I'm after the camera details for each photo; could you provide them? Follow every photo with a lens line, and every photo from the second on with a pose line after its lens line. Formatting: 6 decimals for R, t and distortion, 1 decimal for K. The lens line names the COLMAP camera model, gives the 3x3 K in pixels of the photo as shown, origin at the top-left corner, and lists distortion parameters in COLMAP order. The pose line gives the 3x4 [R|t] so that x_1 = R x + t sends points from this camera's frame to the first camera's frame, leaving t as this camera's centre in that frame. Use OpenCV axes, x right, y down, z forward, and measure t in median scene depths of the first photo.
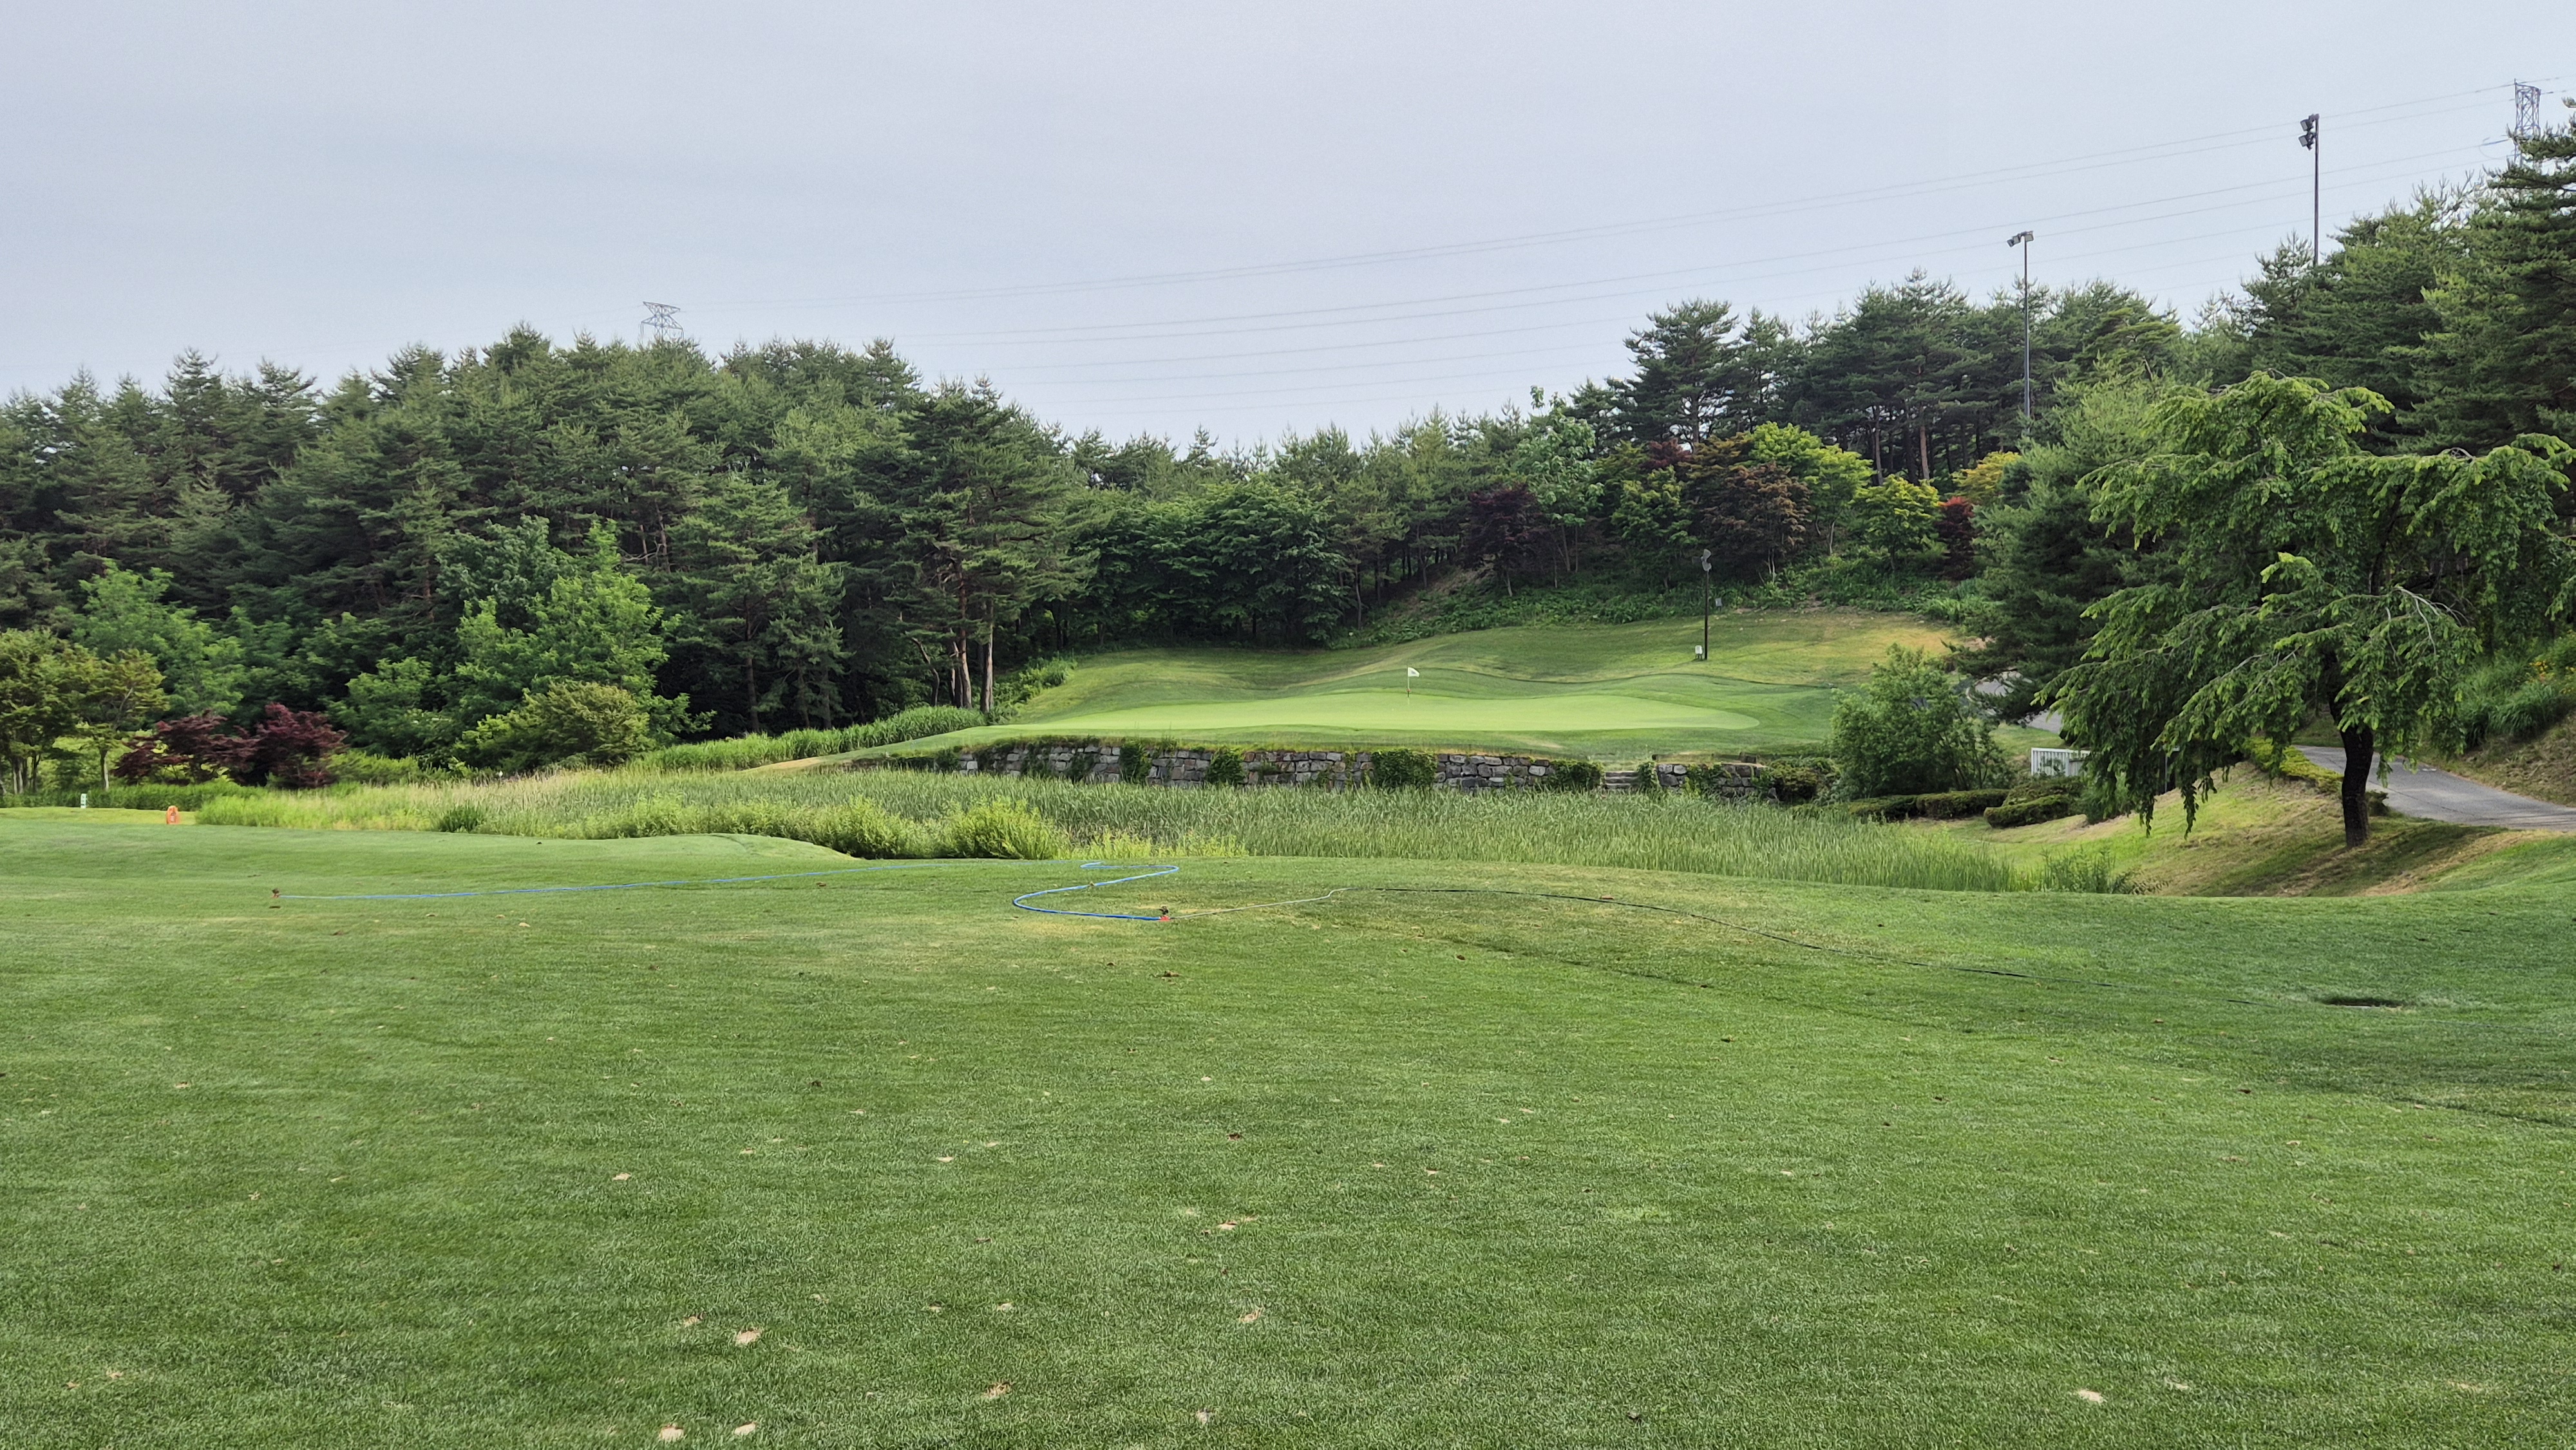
lens RADIAL K [[2165.8, 0, 1288.0], [0, 2165.8, 725.0], [0, 0, 1]] dist [-0.002518, 0.000532]
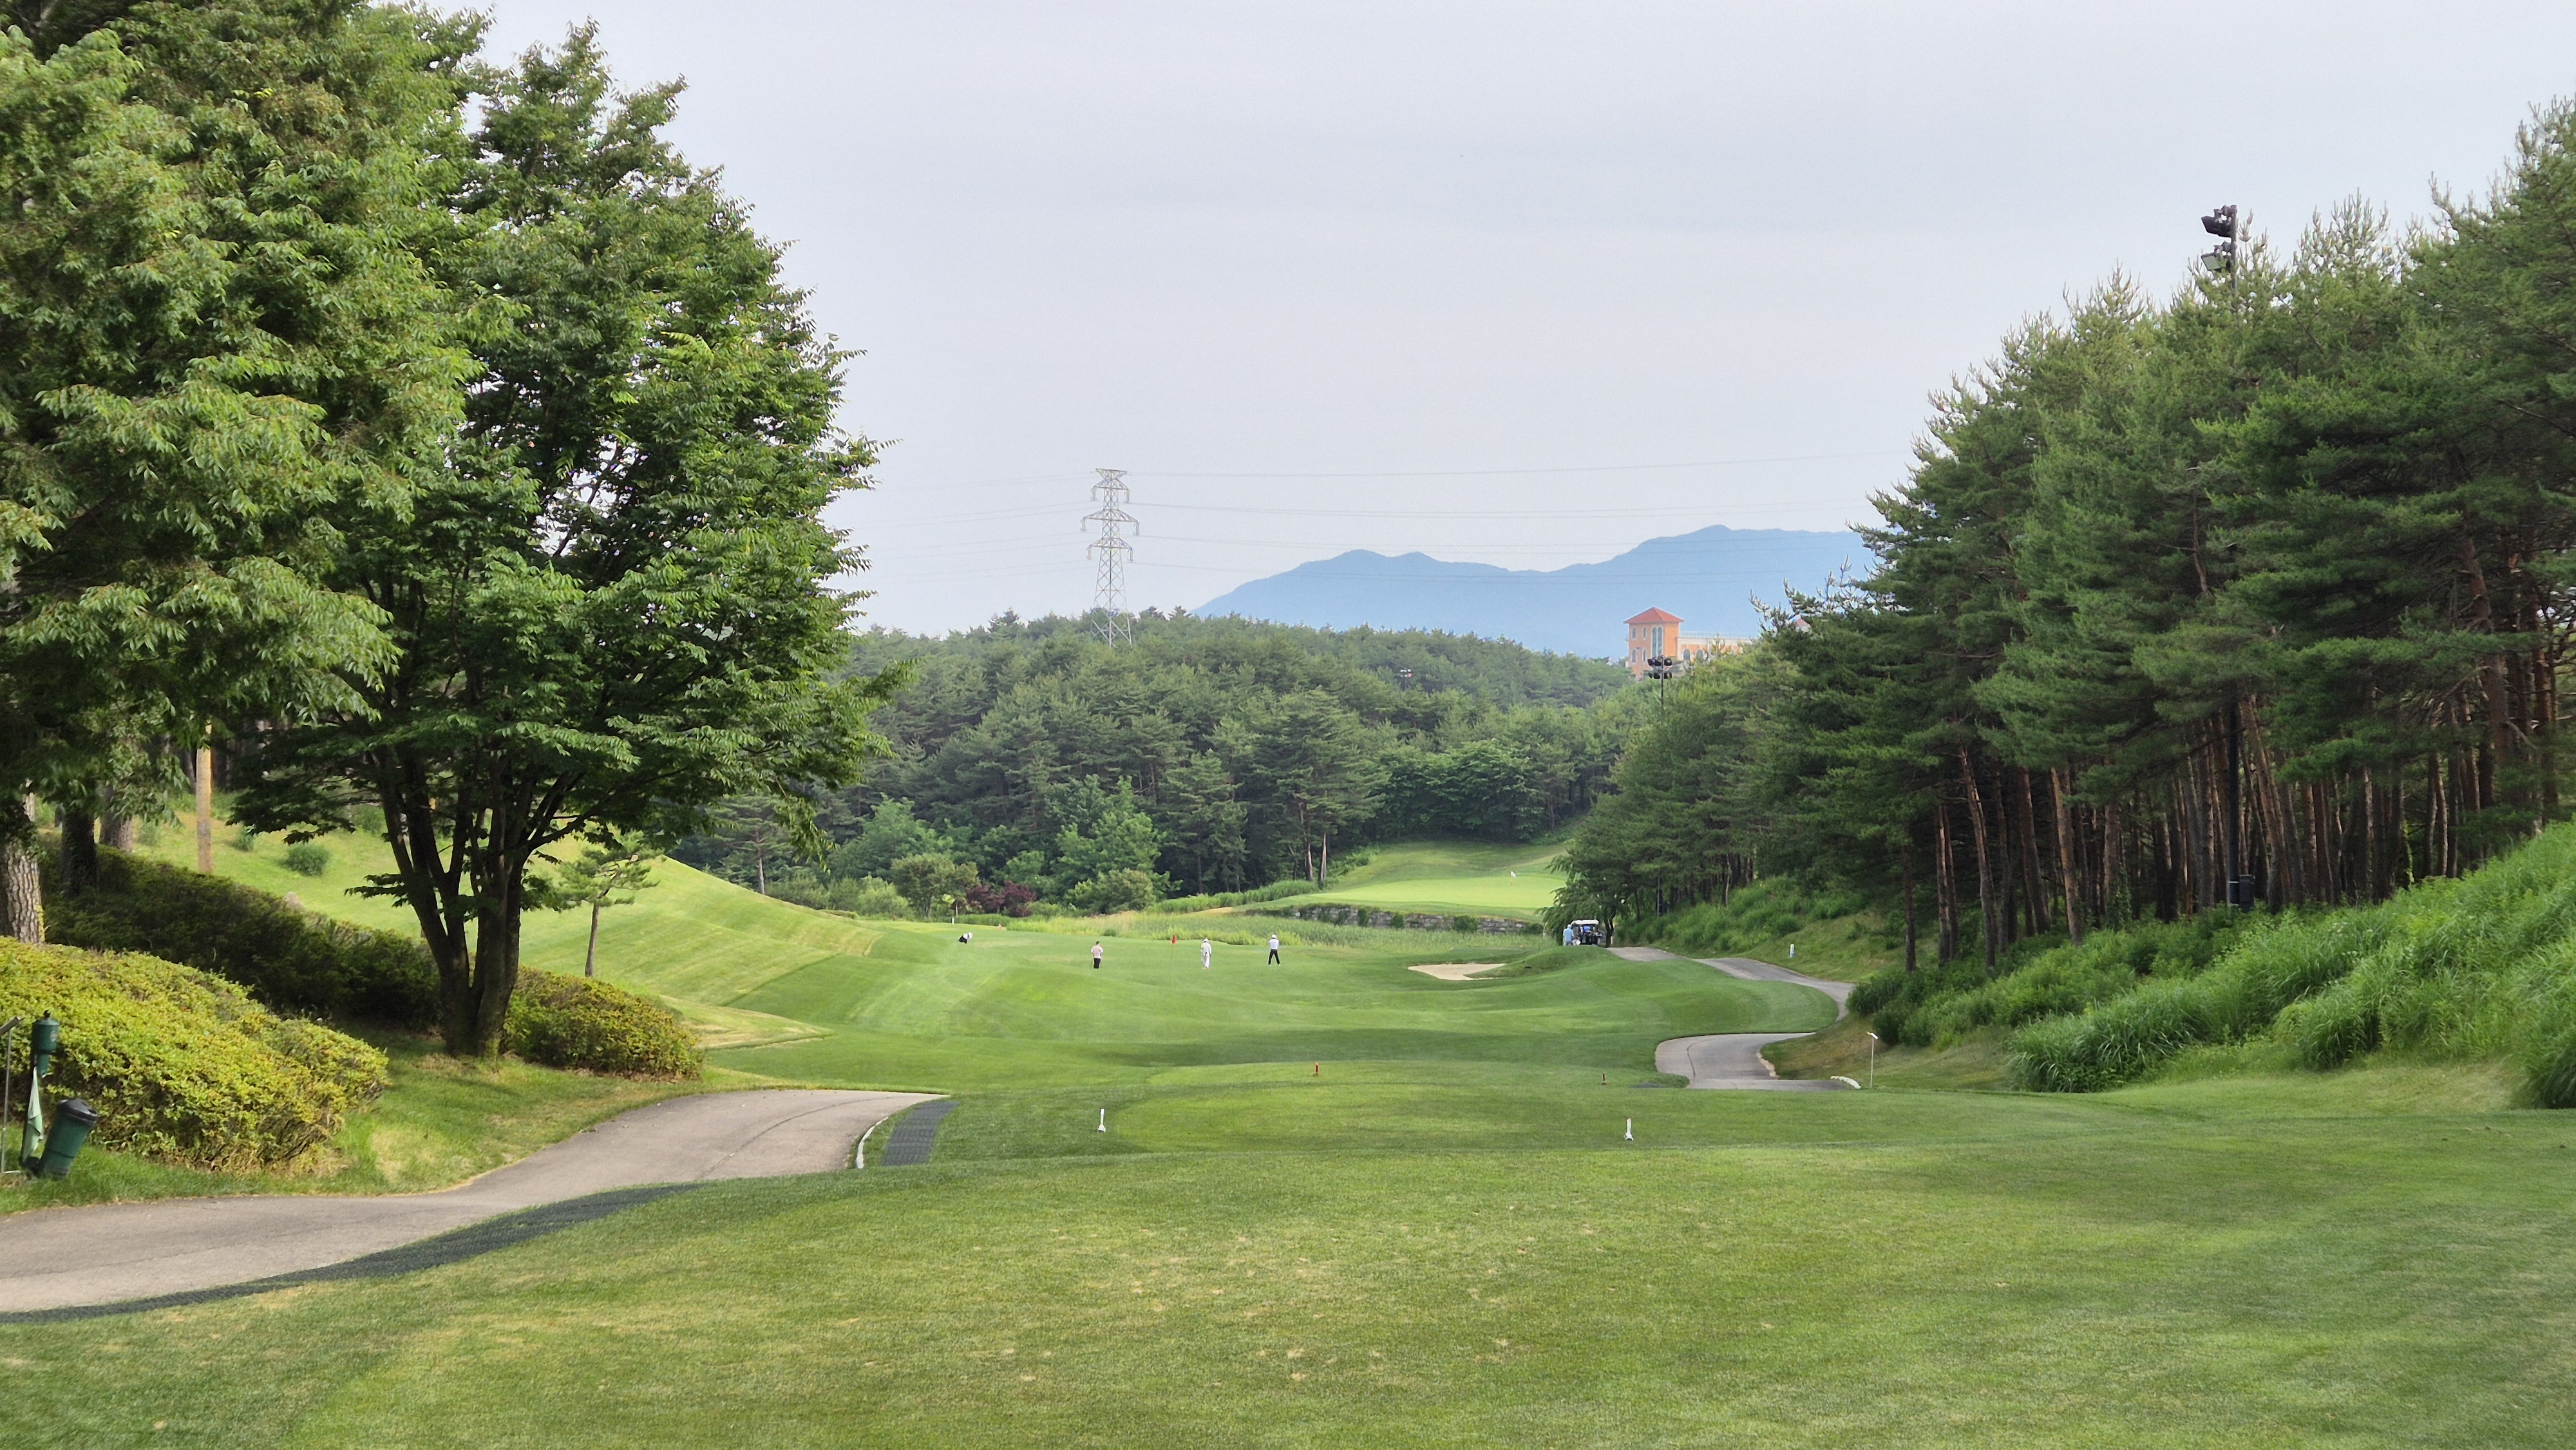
lens RADIAL K [[2165.8, 0, 1288.0], [0, 2165.8, 725.0], [0, 0, 1]] dist [-0.002518, 0.000532]
pose [[0.981615, 0.013051, -0.190427, 0.199387], [-0.023920, 0.998206, -0.054893, -0.040327], [0.189369, 0.058439, 0.980165, -0.900148]]
